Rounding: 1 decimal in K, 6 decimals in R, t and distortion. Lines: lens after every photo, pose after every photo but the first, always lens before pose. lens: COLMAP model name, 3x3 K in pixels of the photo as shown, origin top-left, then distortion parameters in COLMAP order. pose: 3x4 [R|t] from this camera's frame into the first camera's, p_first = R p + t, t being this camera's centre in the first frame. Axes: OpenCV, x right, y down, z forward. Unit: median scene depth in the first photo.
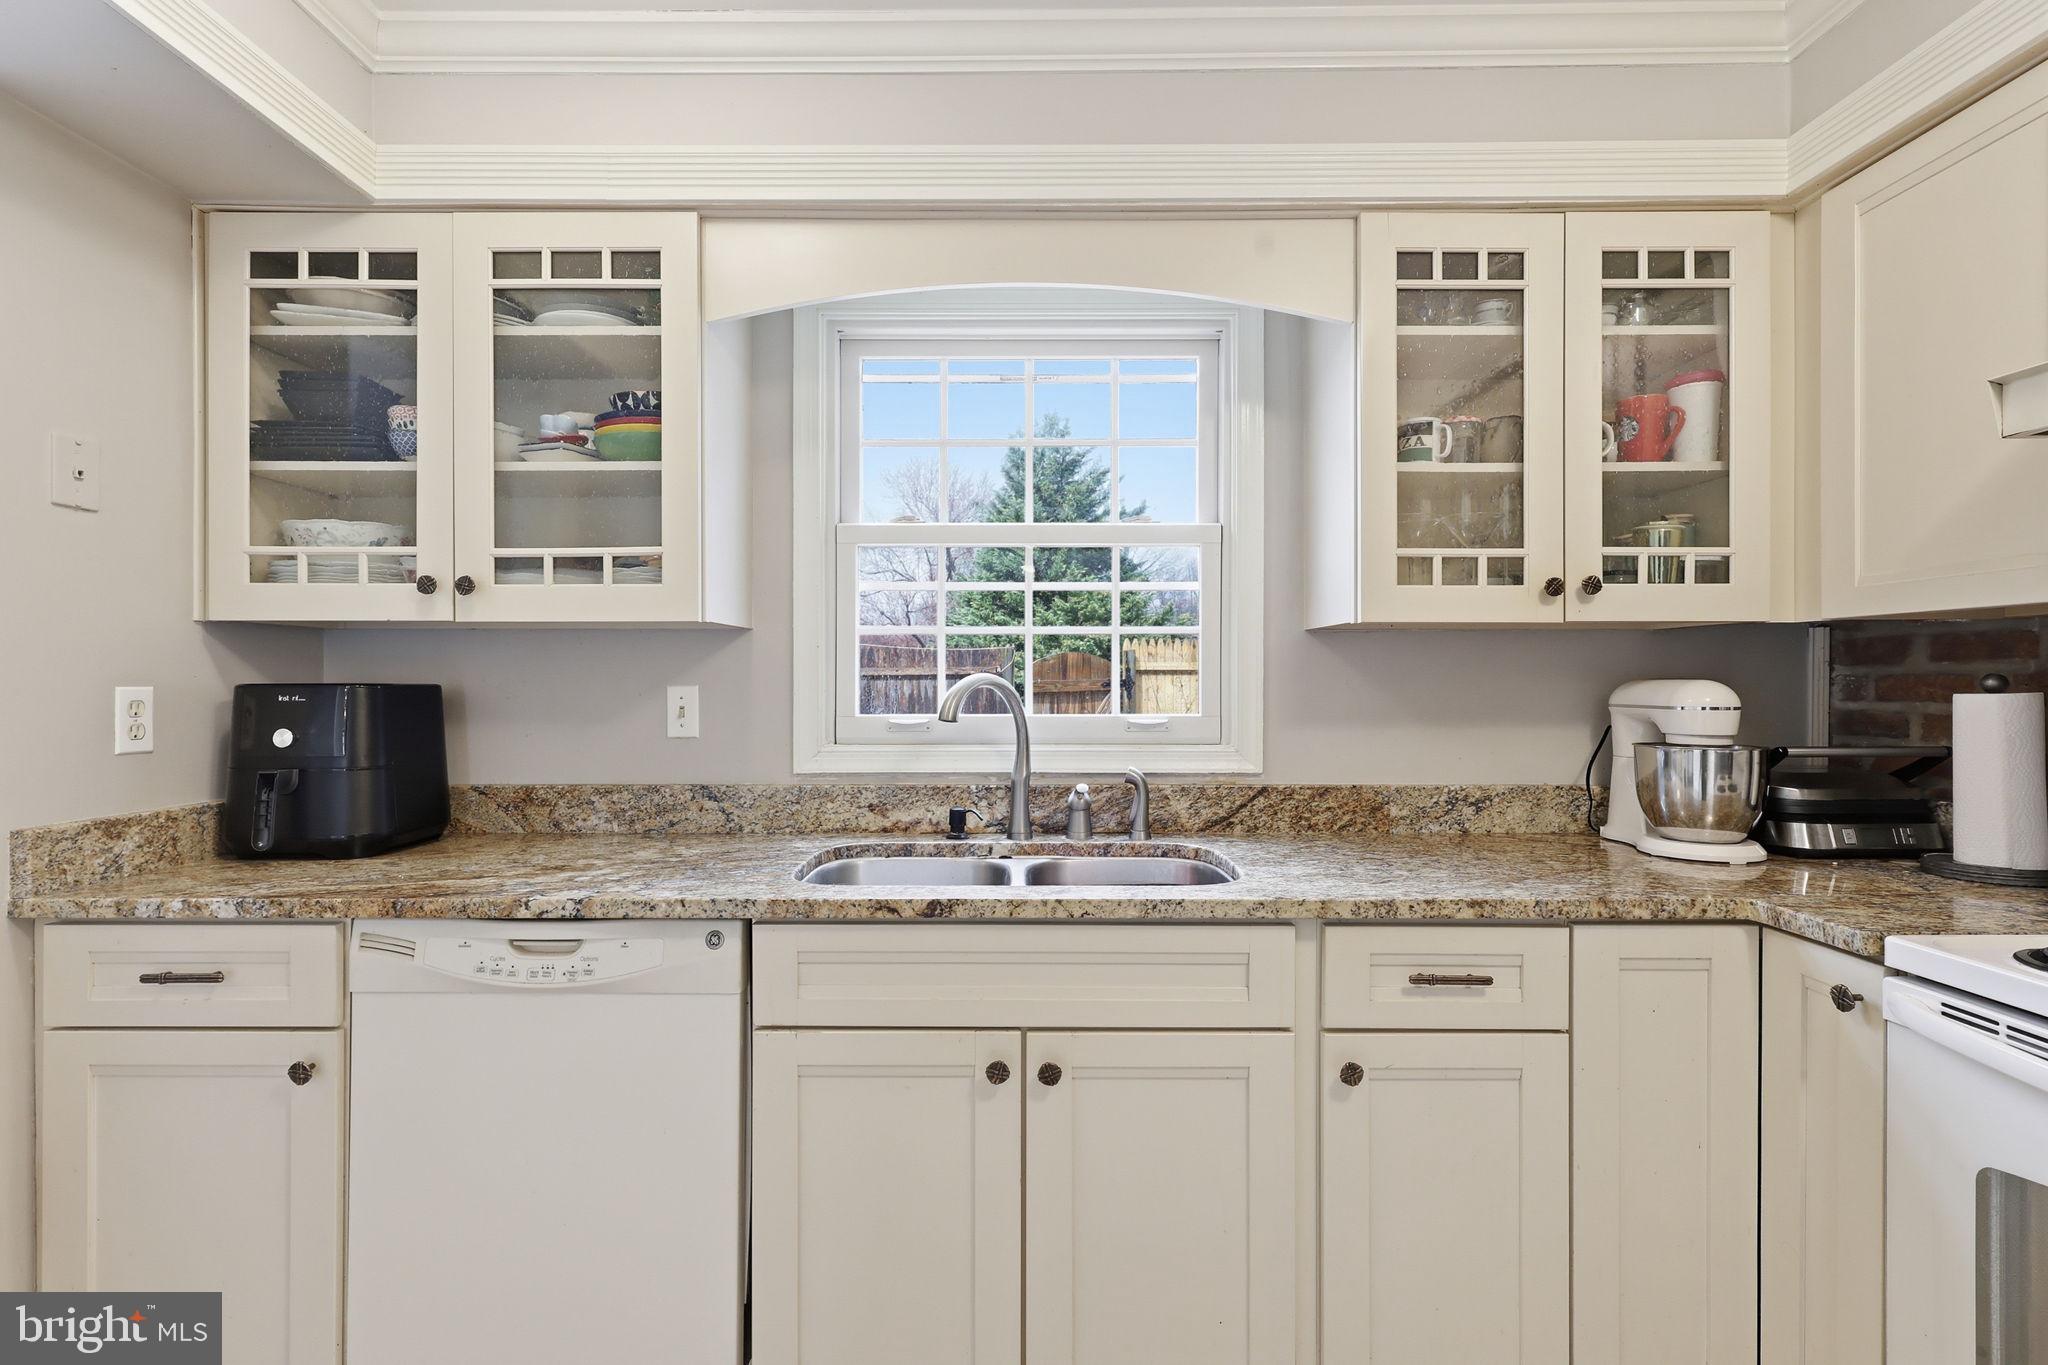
lens RADIAL K [[962.0, 0, 1020.0], [0, 962.0, 681.3], [0, 0, 1]] dist [0.000135, 0.001796]
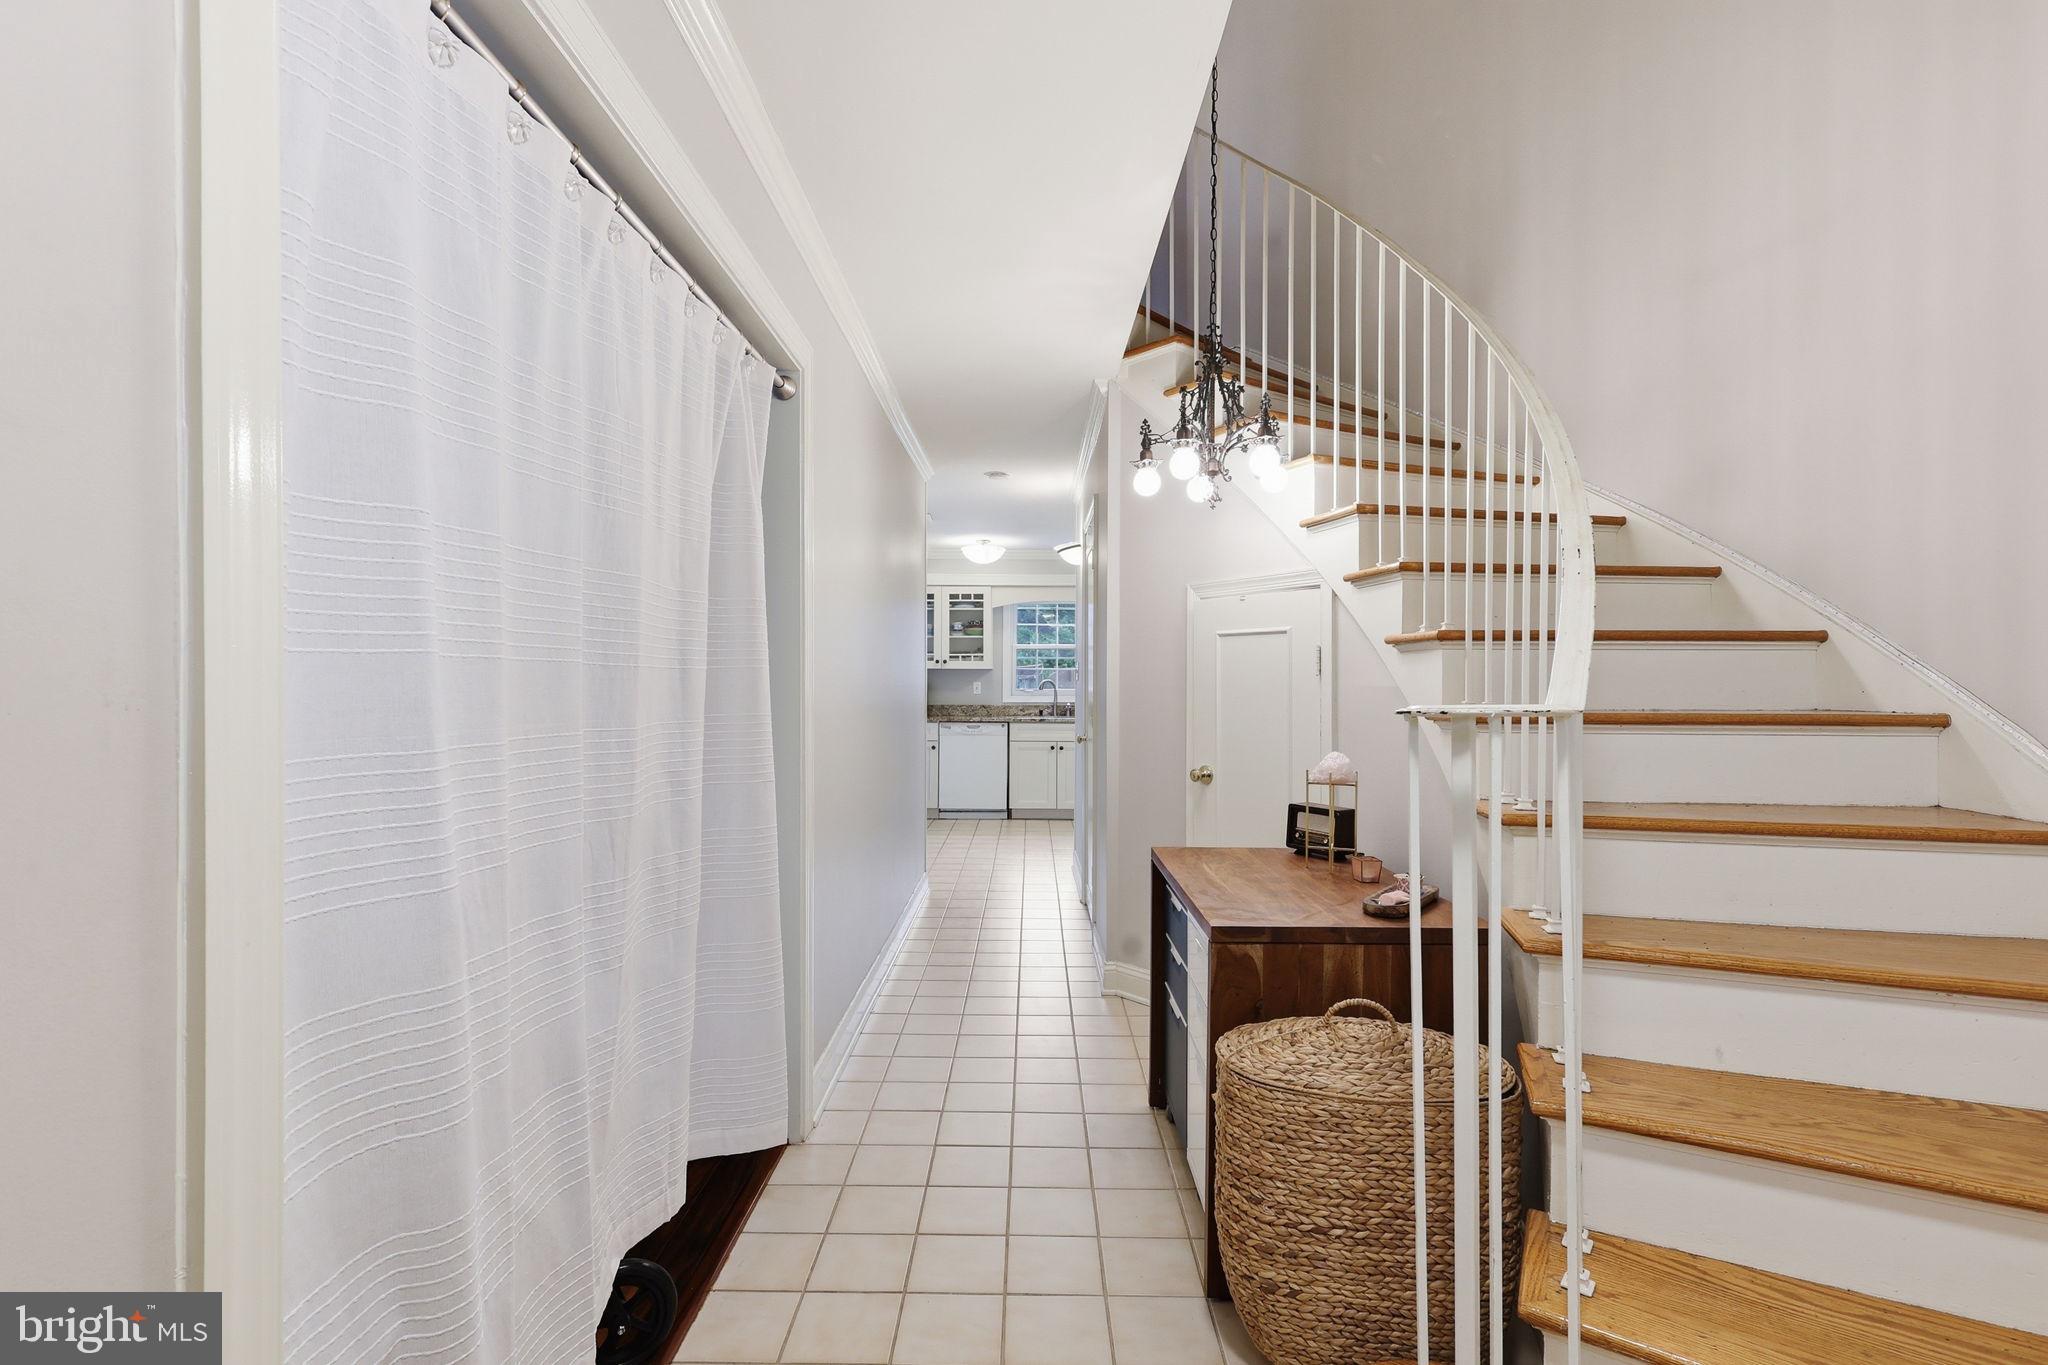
lens RADIAL K [[962.0, 0, 1020.7], [0, 962.0, 686.5], [0, 0, 1]] dist [0.000135, 0.001796]
pose [[0.999952, 0.001980, -0.009634, -0.132335], [-0.001988, 0.999998, -0.000829, 0.032021], [0.009632, 0.000848, 0.999953, -3.922421]]
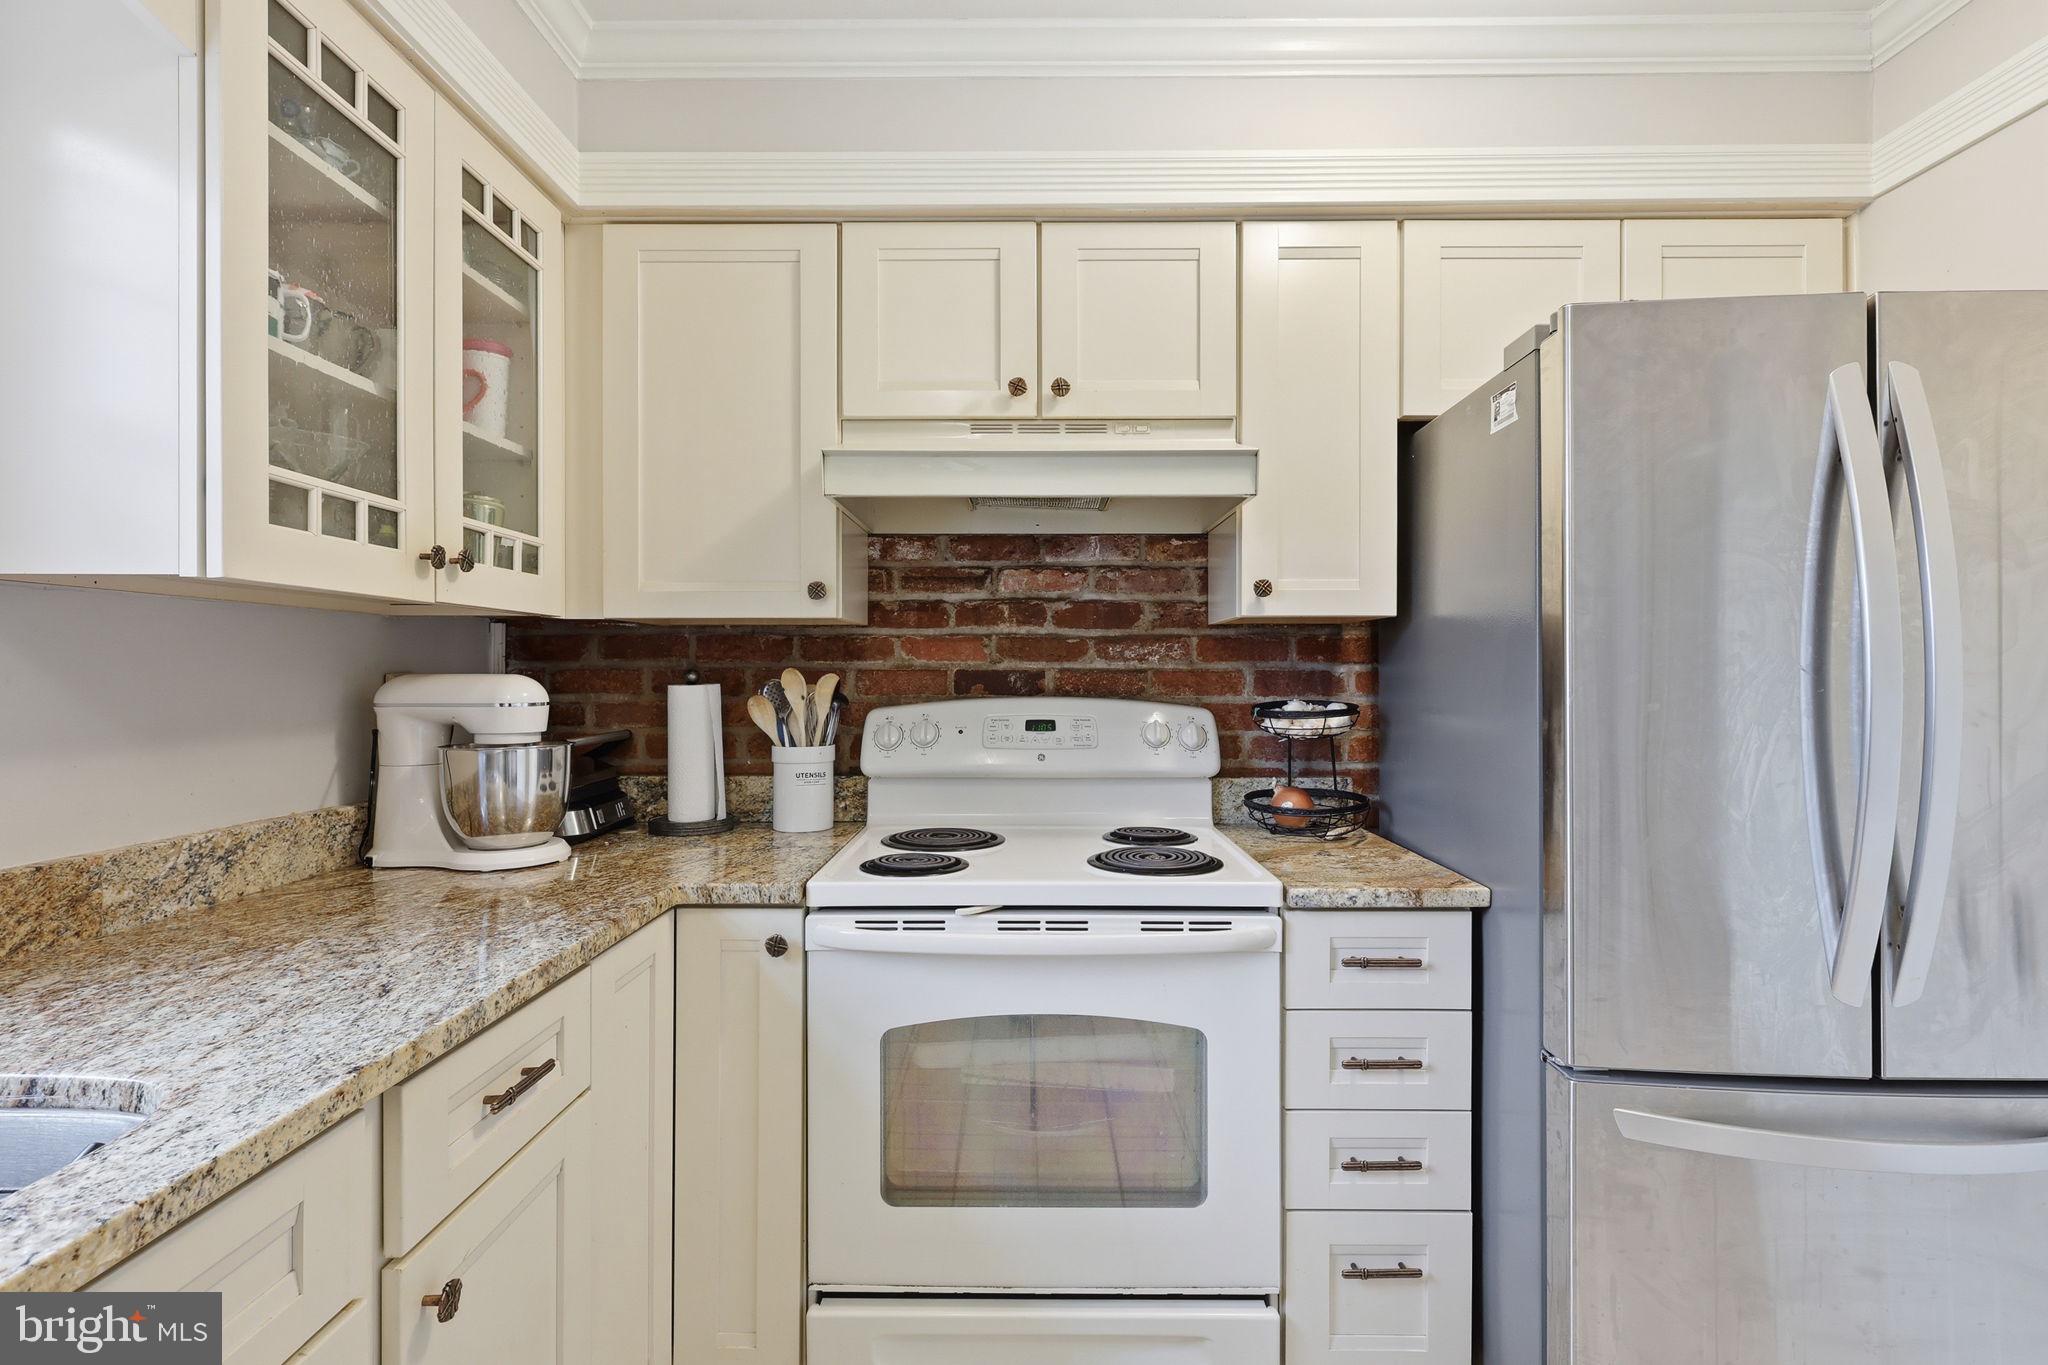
lens RADIAL K [[962.0, 0, 1025.8], [0, 962.0, 674.4], [0, 0, 1]] dist [0.000135, 0.001796]
pose [[0.011006, -0.000431, 0.999939, -0.230291], [0.001303, 0.999999, 0.000417, -0.001206], [-0.999939, 0.001298, 0.011006, 0.499929]]
